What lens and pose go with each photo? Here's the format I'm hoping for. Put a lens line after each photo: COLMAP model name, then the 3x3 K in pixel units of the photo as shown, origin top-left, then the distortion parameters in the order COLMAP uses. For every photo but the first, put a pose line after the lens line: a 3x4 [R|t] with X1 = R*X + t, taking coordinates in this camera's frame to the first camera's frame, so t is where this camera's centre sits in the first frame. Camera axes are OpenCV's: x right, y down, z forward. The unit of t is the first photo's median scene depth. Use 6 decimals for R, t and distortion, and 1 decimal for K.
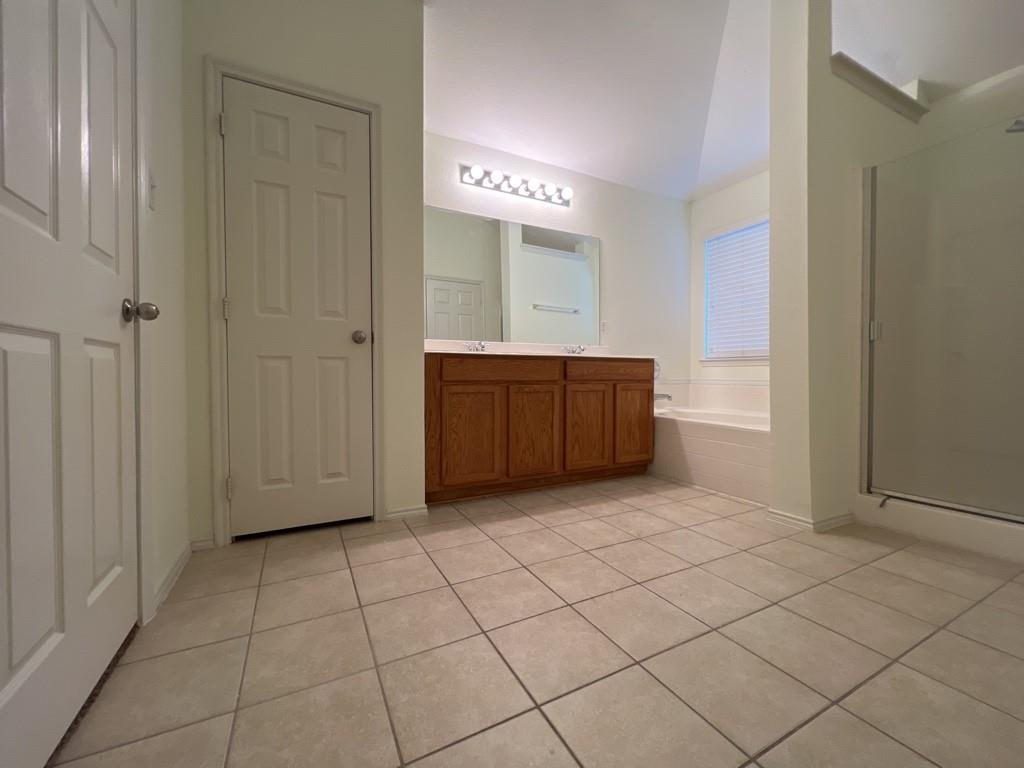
lens RADIAL K [[409.6, 0, 509.4], [0, 409.6, 384.2], [0, 0, 1]] dist [-0.002078, 0.000262]
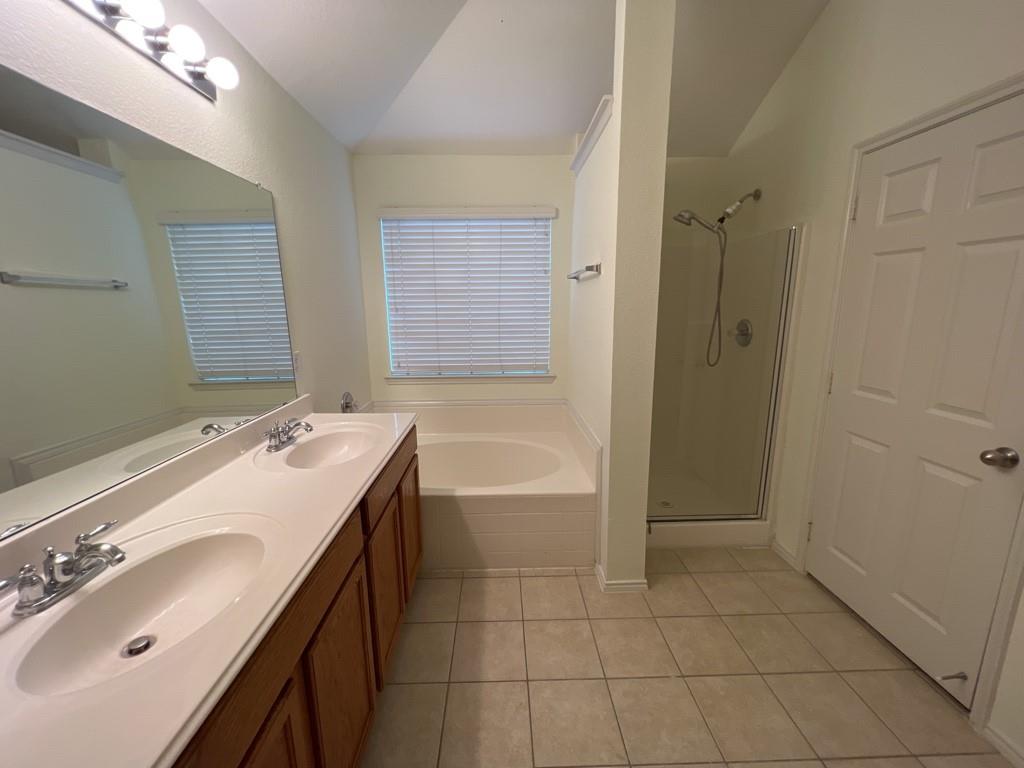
lens RADIAL K [[409.6, 0, 509.4], [0, 409.6, 384.2], [0, 0, 1]] dist [-0.002078, 0.000262]
pose [[0.435460, -0.176798, 0.882676, -0.173288], [0.026958, 0.982646, 0.183522, -0.251748], [-0.899804, -0.056121, 0.432669, 0.617227]]
